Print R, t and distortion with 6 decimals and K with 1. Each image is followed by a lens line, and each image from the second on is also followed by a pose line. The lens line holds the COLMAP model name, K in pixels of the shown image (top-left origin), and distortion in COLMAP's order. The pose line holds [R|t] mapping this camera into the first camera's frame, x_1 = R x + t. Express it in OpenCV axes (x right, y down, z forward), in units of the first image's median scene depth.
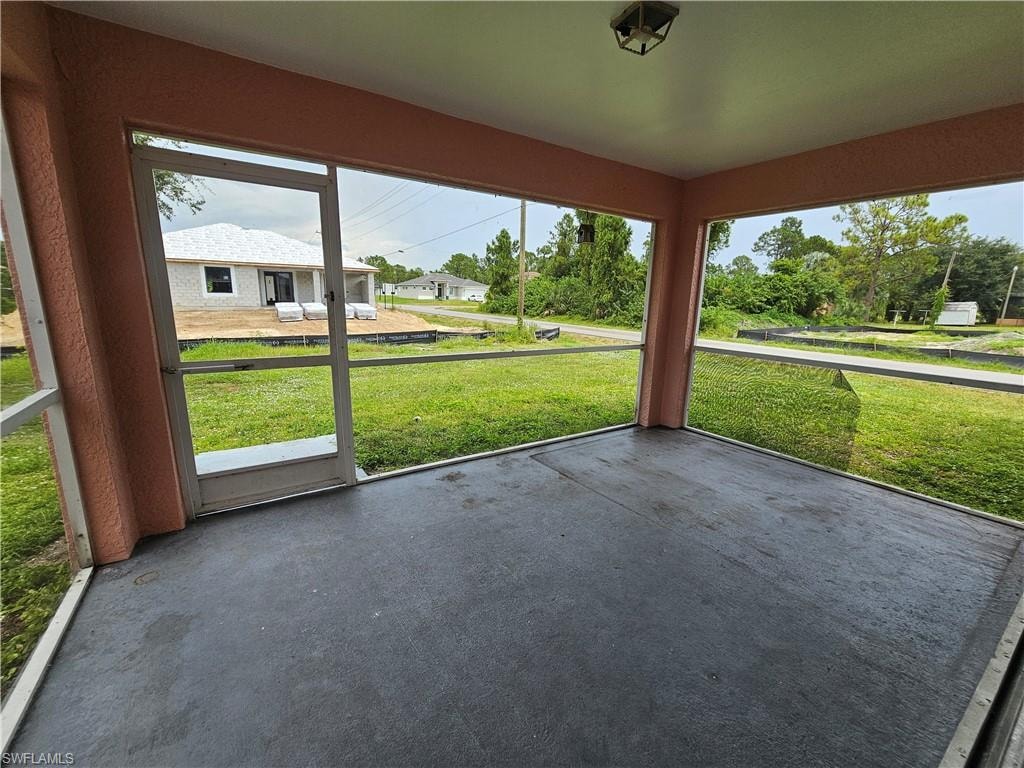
lens RADIAL K [[420.5, 0, 515.0], [0, 420.5, 386.2], [0, 0, 1]] dist [-0.003943, -0.000098]
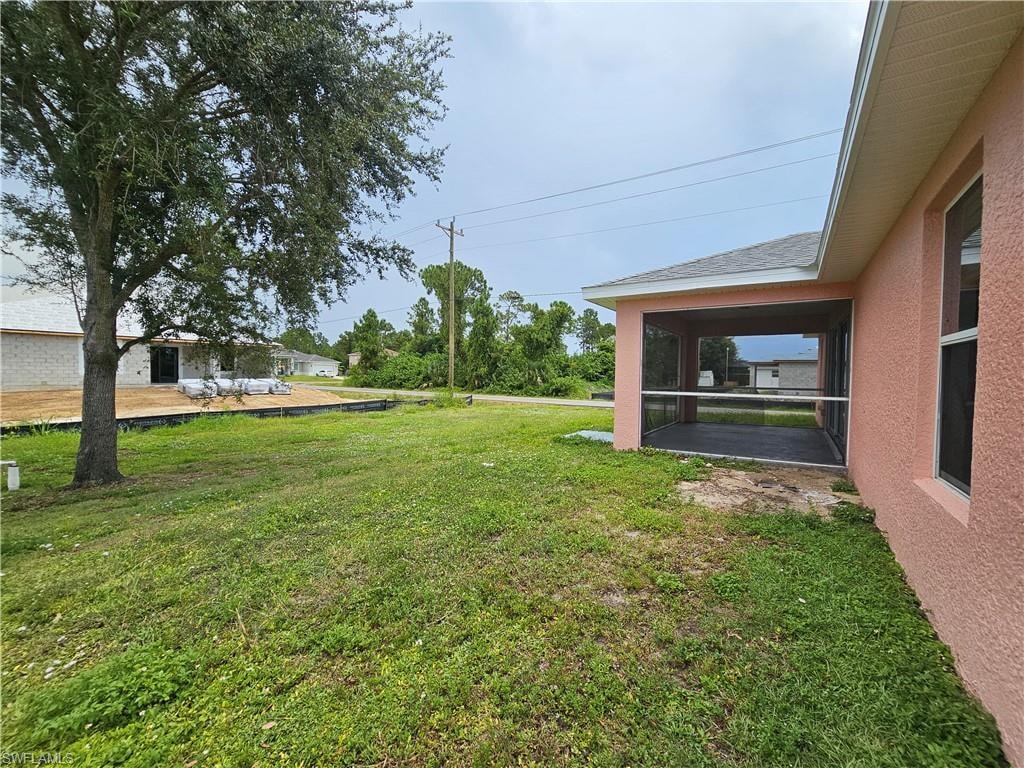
lens RADIAL K [[420.5, 0, 510.4], [0, 420.5, 383.4], [0, 0, 1]] dist [-0.003943, -0.000098]
pose [[0.921314, -0.022057, 0.388193, -0.147593], [0.091245, 0.982774, -0.160715, 0.017269], [-0.377961, 0.183490, 0.907456, -0.078727]]
